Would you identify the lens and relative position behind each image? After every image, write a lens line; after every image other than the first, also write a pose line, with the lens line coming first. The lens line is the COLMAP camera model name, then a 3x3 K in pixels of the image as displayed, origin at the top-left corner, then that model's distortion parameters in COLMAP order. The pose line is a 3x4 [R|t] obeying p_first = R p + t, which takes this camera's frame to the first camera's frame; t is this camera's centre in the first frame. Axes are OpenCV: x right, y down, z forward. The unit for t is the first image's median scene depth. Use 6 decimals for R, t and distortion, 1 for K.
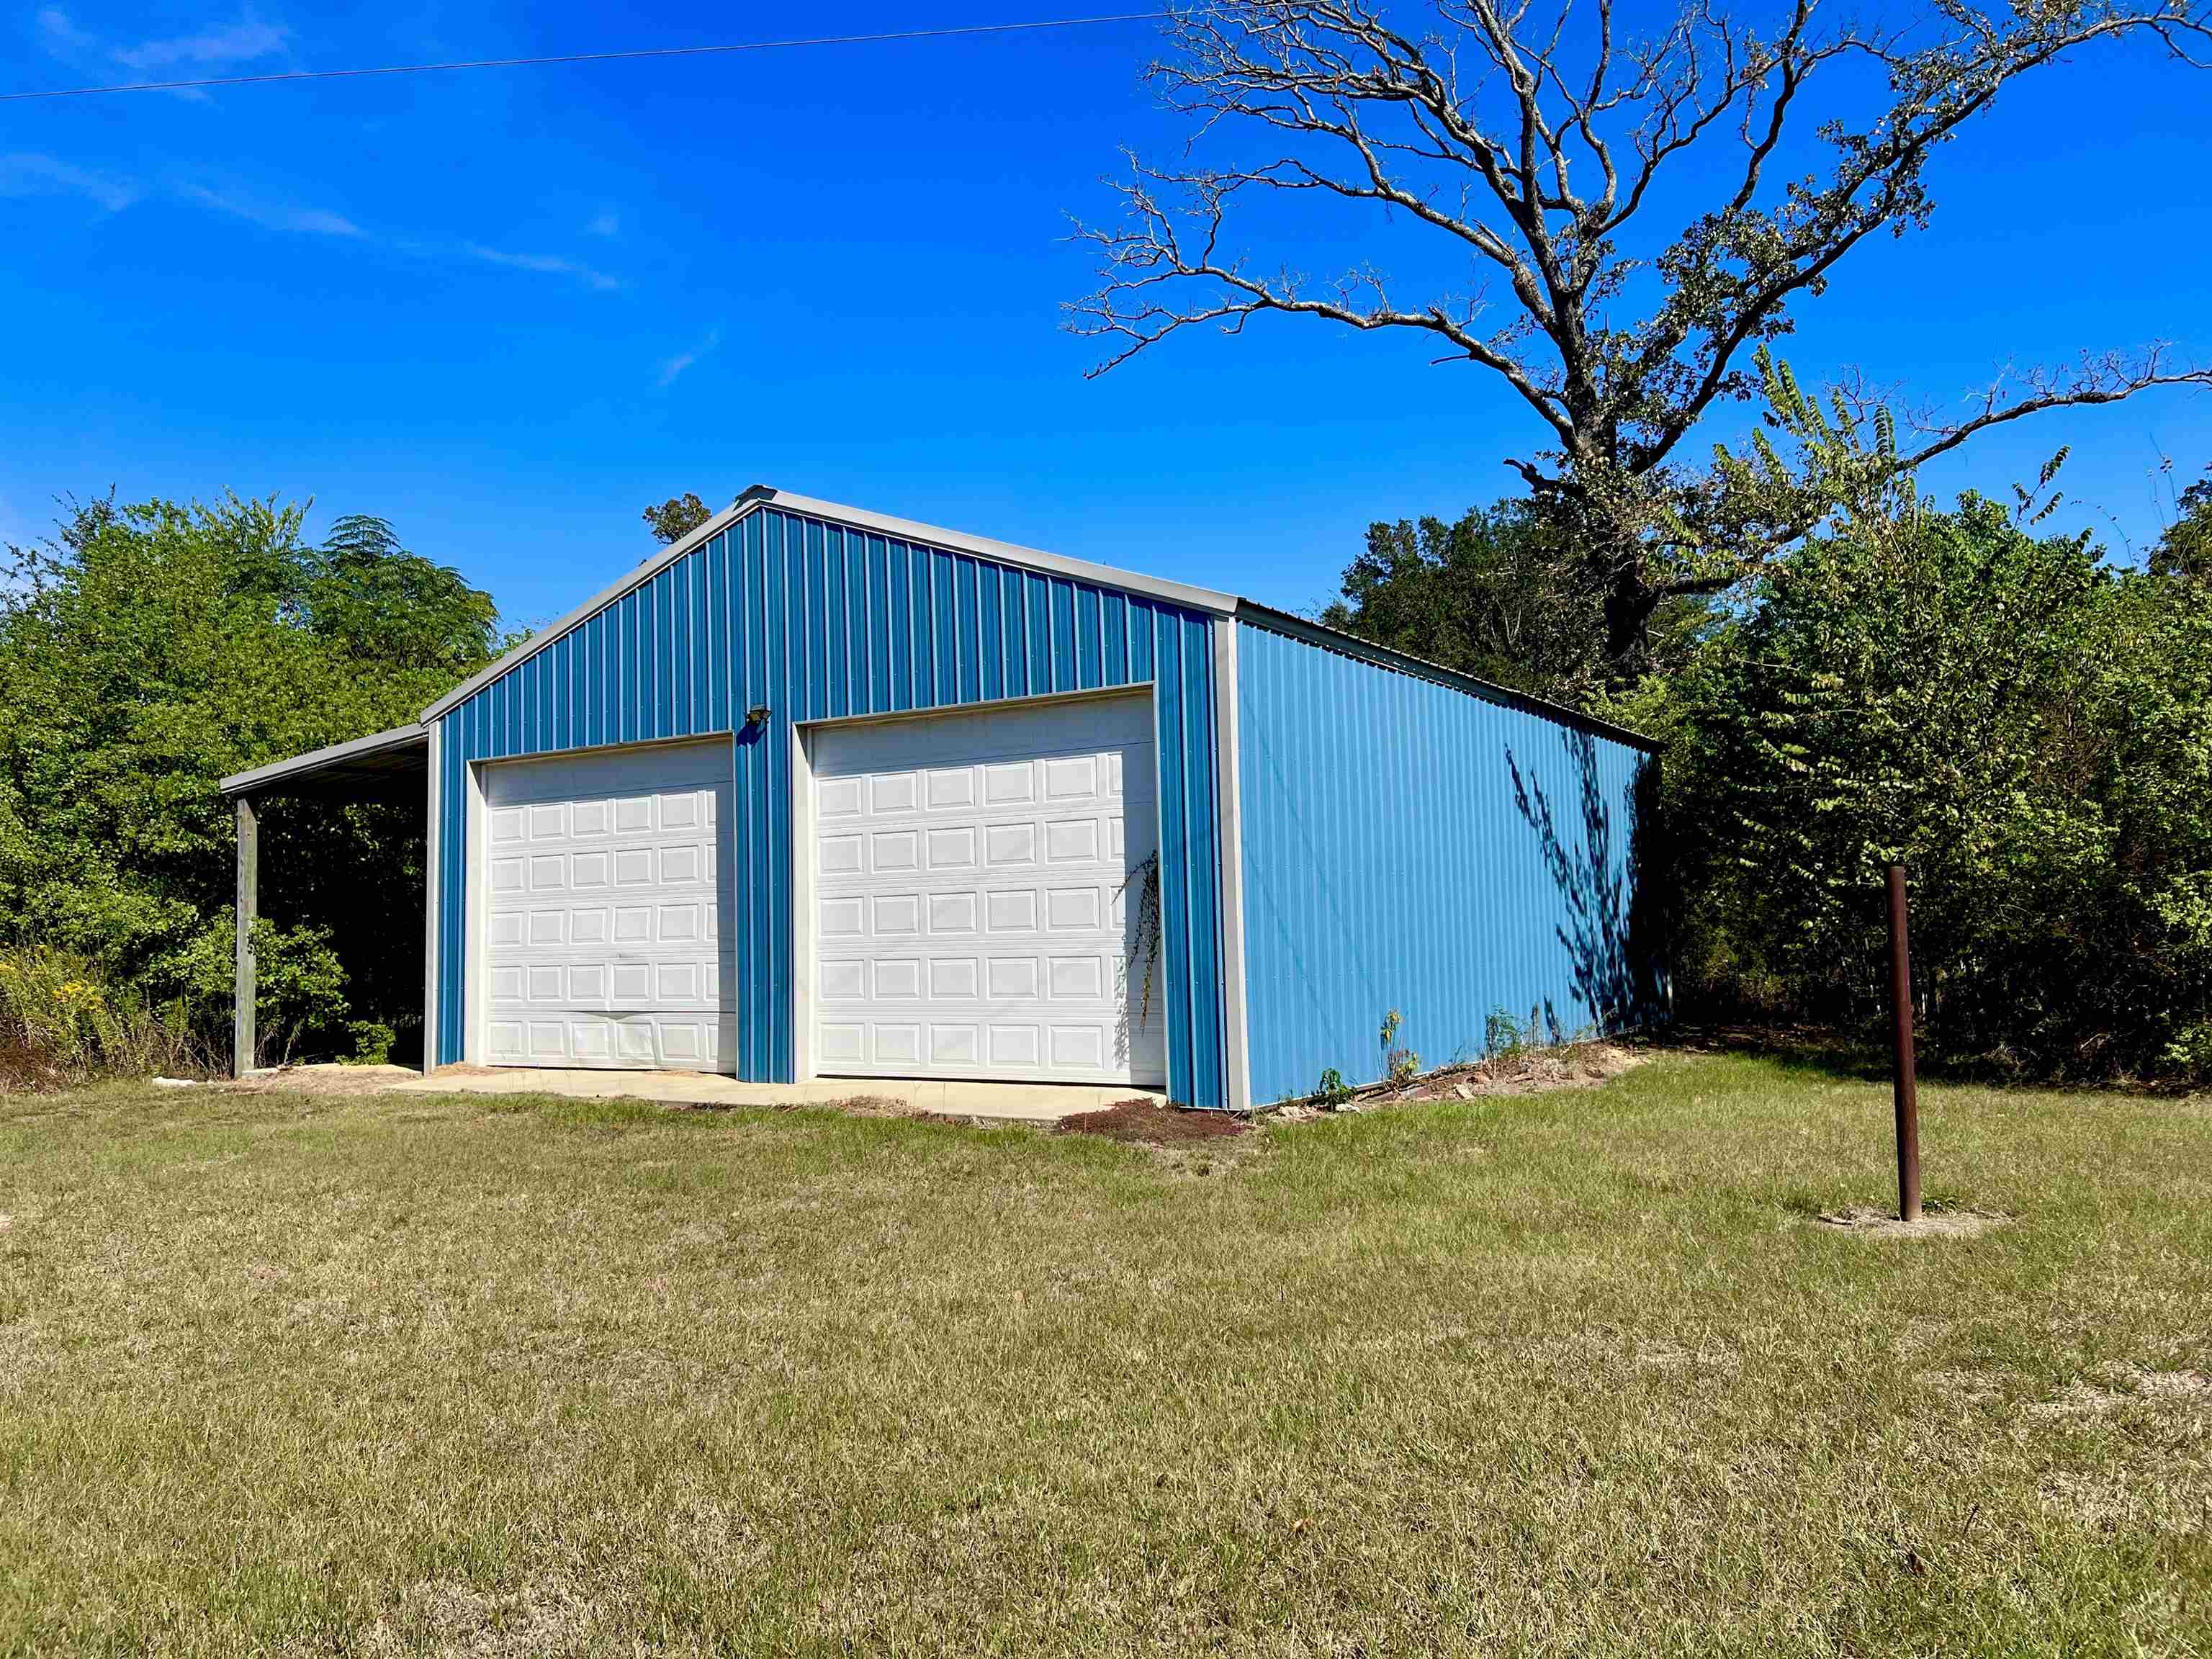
lens RADIAL K [[1667.7, 0, 1108.0], [0, 1667.7, 818.8], [0, 0, 1]] dist [0.055915, -0.064025]
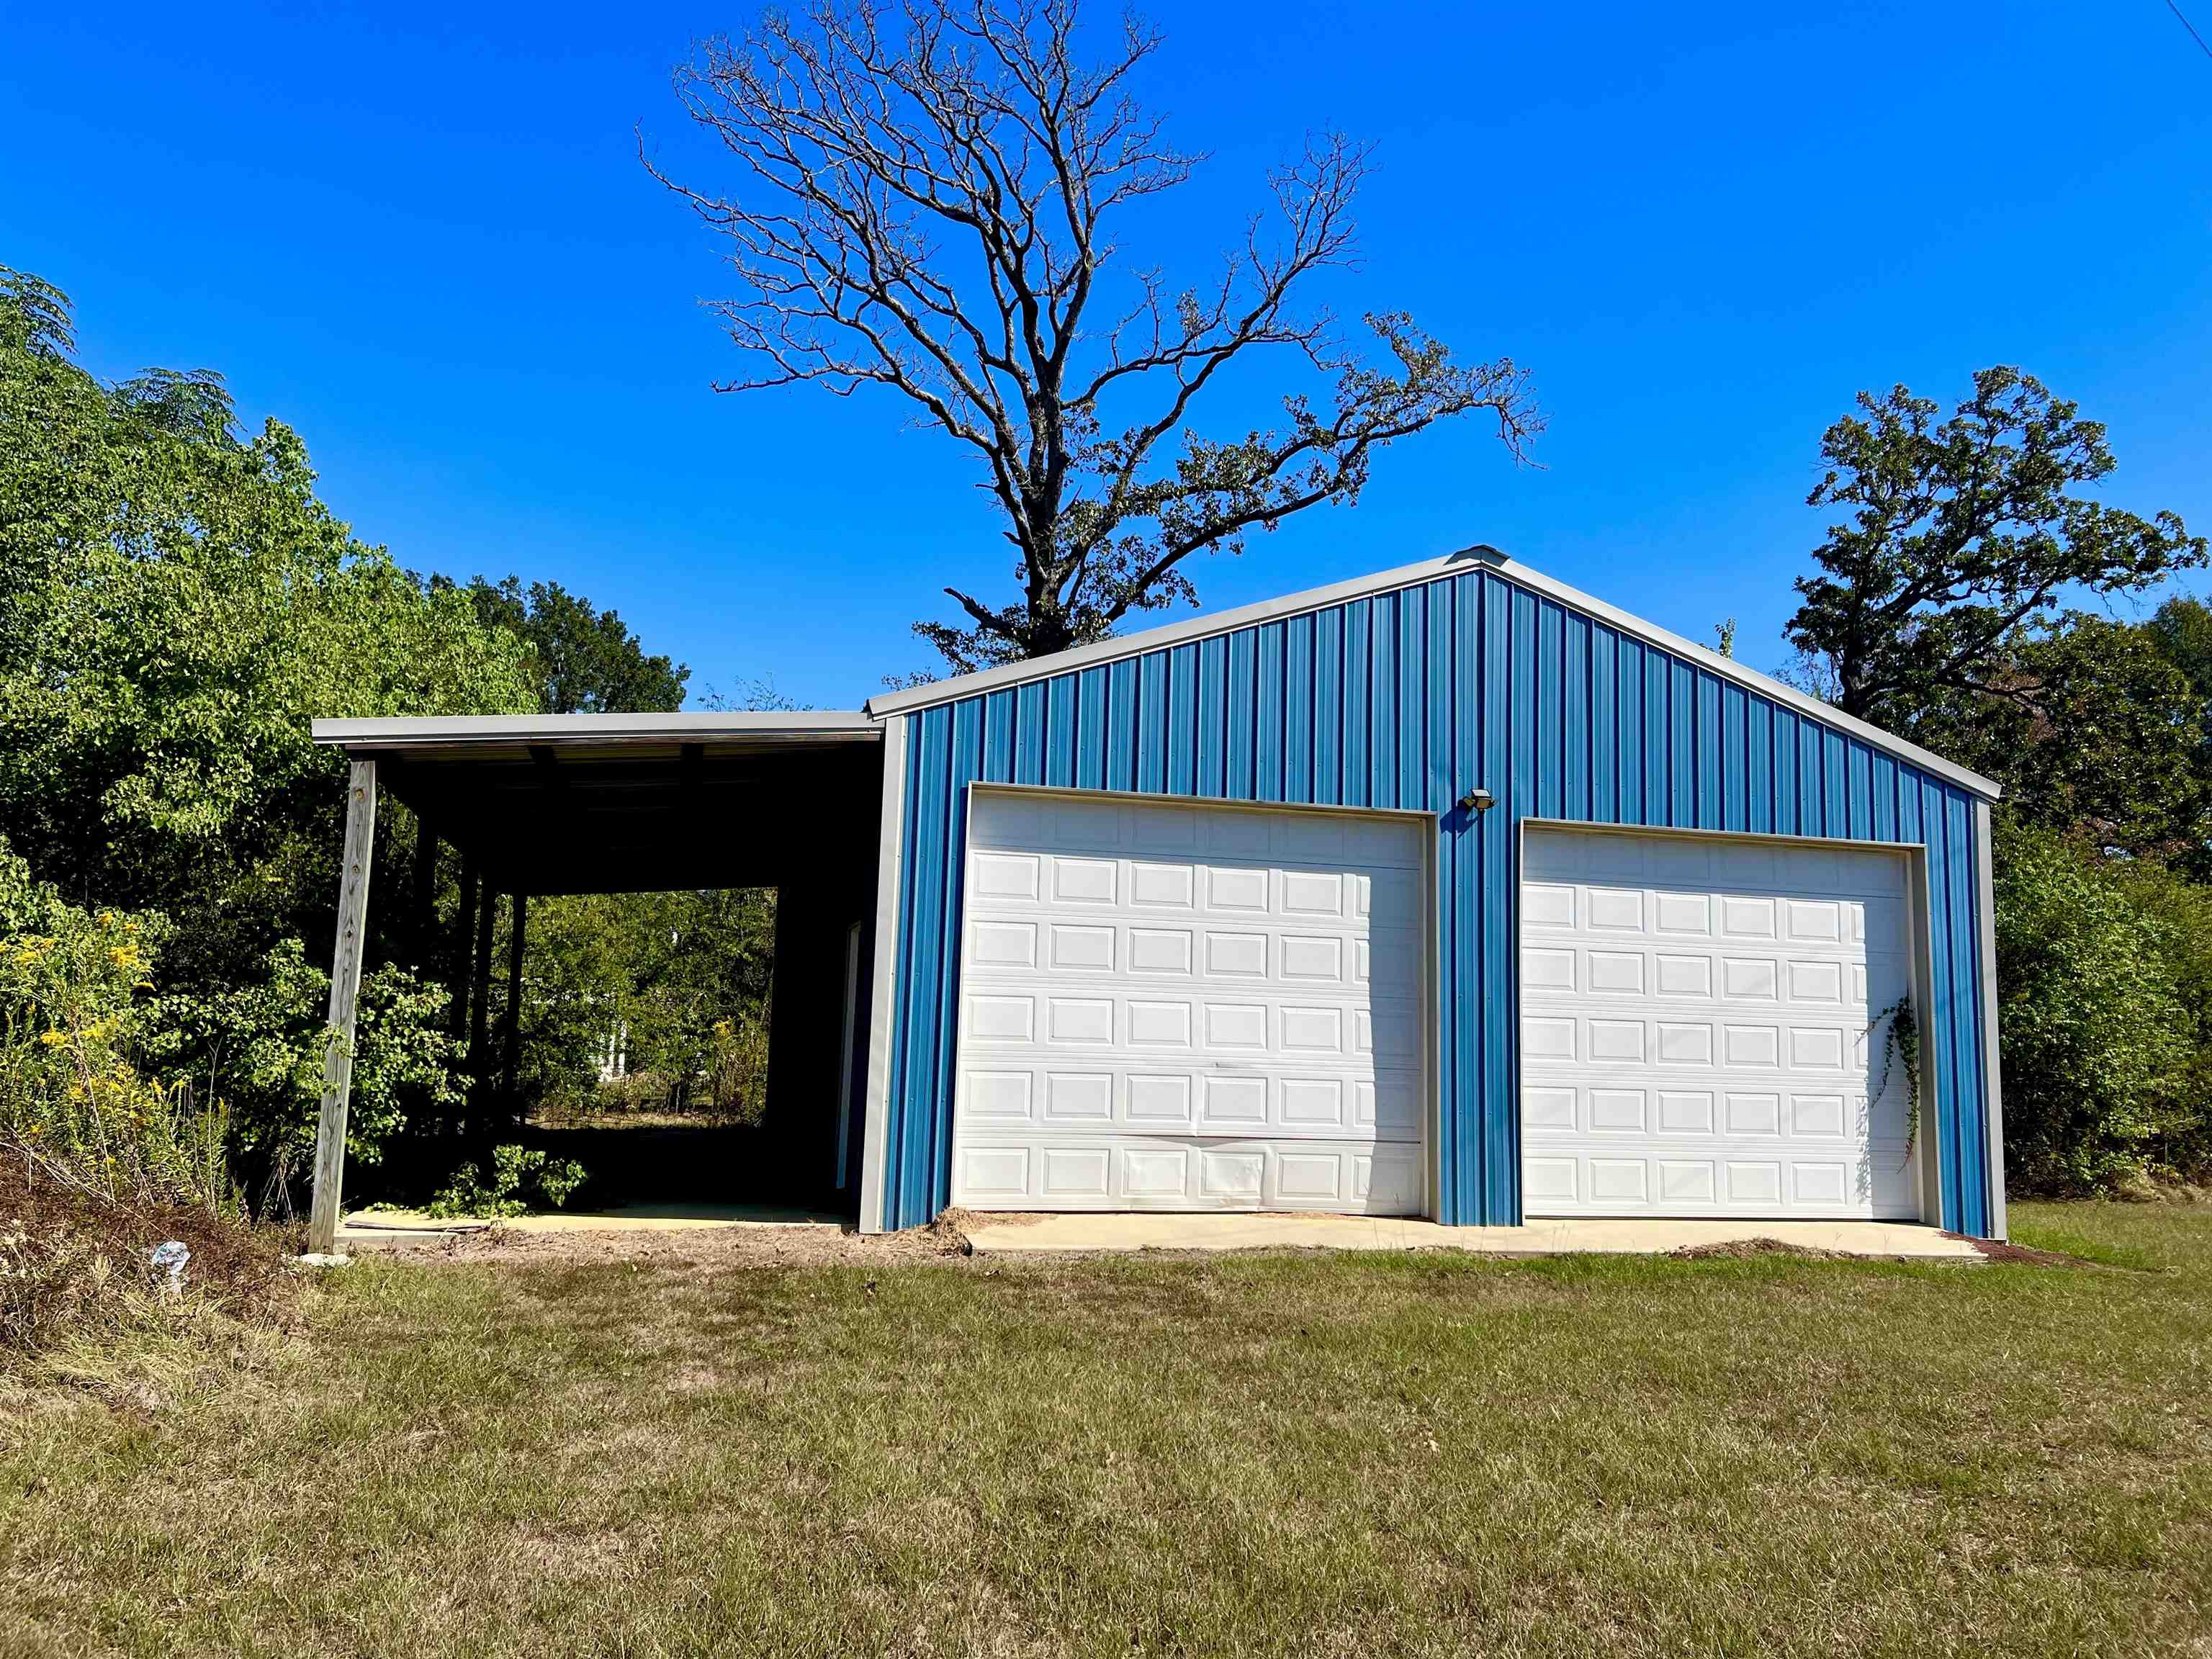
lens RADIAL K [[1667.7, 0, 1104.4], [0, 1667.7, 838.3], [0, 0, 1]] dist [0.055915, -0.064025]
pose [[0.696932, 0.134675, 0.704378, -0.962968], [-0.096297, 0.990887, -0.094175, 0.058928], [-0.710643, -0.002196, 0.703550, 0.521000]]
